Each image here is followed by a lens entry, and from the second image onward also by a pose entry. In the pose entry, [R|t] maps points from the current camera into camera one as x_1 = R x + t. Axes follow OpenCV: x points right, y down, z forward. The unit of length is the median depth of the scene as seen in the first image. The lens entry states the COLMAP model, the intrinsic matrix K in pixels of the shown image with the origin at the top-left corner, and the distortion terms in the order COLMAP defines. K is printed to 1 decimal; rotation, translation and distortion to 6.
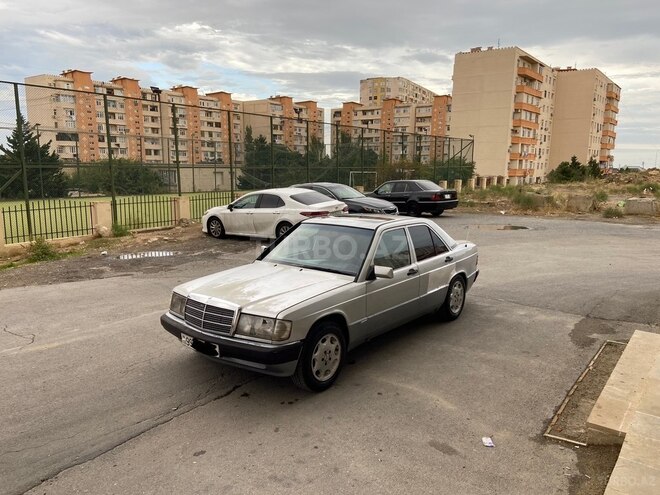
lens RADIAL K [[494.0, 0, 325.9], [0, 494.0, 251.7], [0, 0, 1]] dist [0.126547, -0.160097]
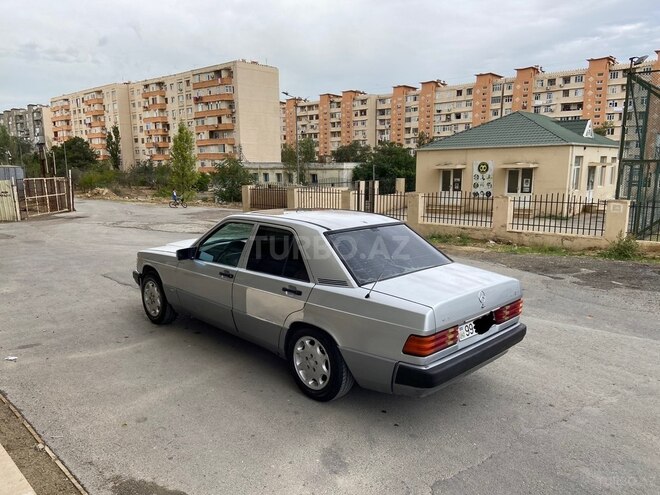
lens RADIAL K [[494.0, 0, 326.1], [0, 494.0, 250.5], [0, 0, 1]] dist [0.126547, -0.160097]
pose [[-0.112197, 0.164456, -0.979983, 0.284855], [-0.168521, 0.968775, 0.181869, -0.052276], [0.979292, 0.185553, -0.080980, 0.359589]]
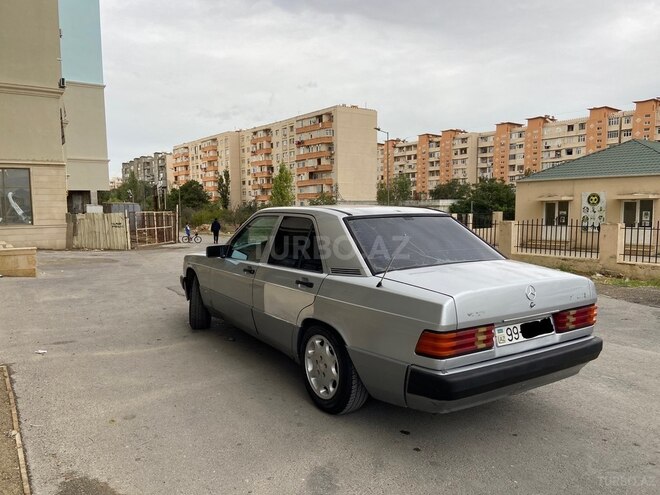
lens RADIAL K [[494.0, 0, 325.7], [0, 494.0, 250.9], [0, 0, 1]] dist [0.126547, -0.160097]
pose [[-0.304084, 0.083155, -0.949009, 0.253617], [-0.159862, 0.977603, 0.136883, -0.032913], [0.939136, 0.193335, -0.283980, 0.388484]]
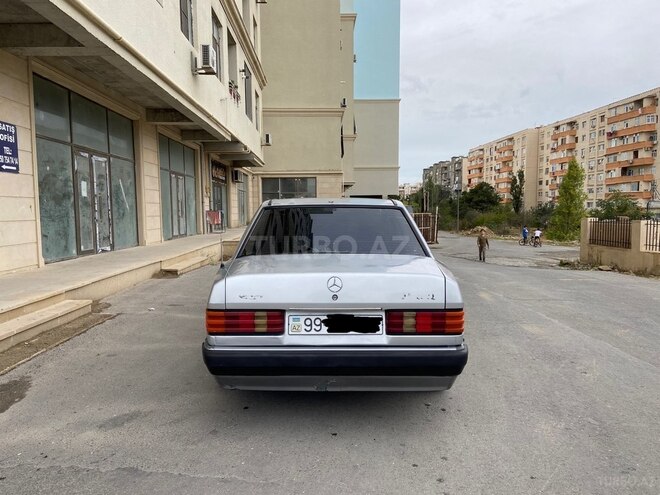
lens RADIAL K [[494.0, 0, 326.1], [0, 494.0, 250.2], [0, 0, 1]] dist [0.126547, -0.160097]
pose [[-0.776487, 0.049106, -0.628217, 0.180867], [-0.108166, 0.971774, 0.209655, -0.048740], [0.620780, 0.230746, -0.749258, 0.510596]]
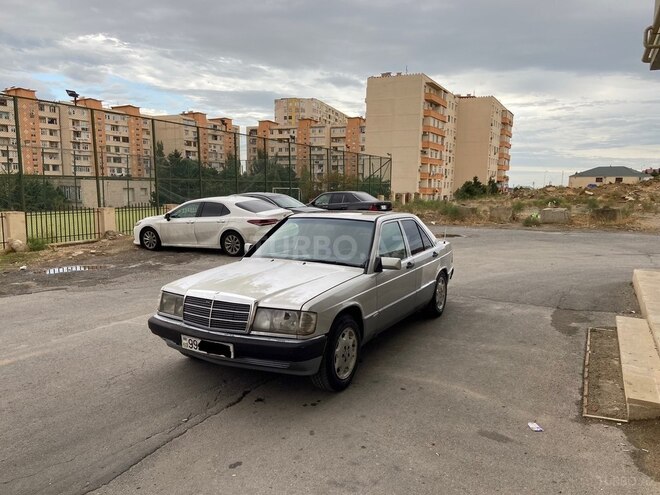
lens RADIAL K [[494.0, 0, 328.3], [0, 494.0, 250.8], [0, 0, 1]] dist [0.126547, -0.160097]
pose [[0.984899, -0.018693, 0.172116, -0.044095], [0.025364, 0.999006, -0.036644, 0.012938], [-0.171260, 0.040457, 0.984395, 0.020190]]
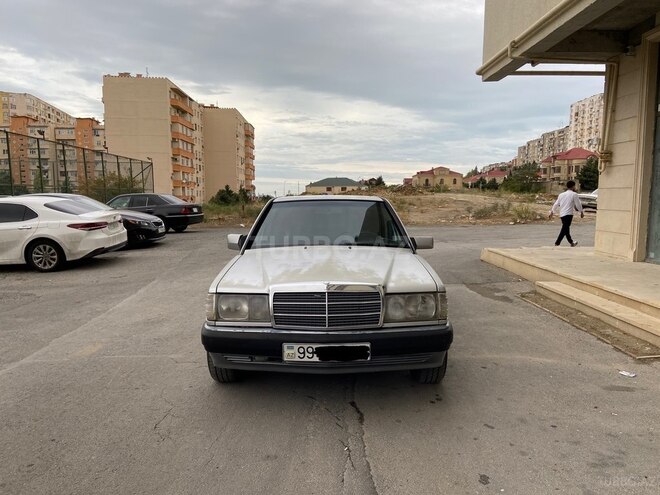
lens RADIAL K [[494.0, 0, 327.5], [0, 494.0, 249.2], [0, 0, 1]] dist [0.126547, -0.160097]
pose [[0.778417, -0.073276, 0.623456, -0.155028], [0.112539, 0.993363, -0.023758, 0.014535], [-0.617578, 0.088657, 0.781497, 0.104916]]
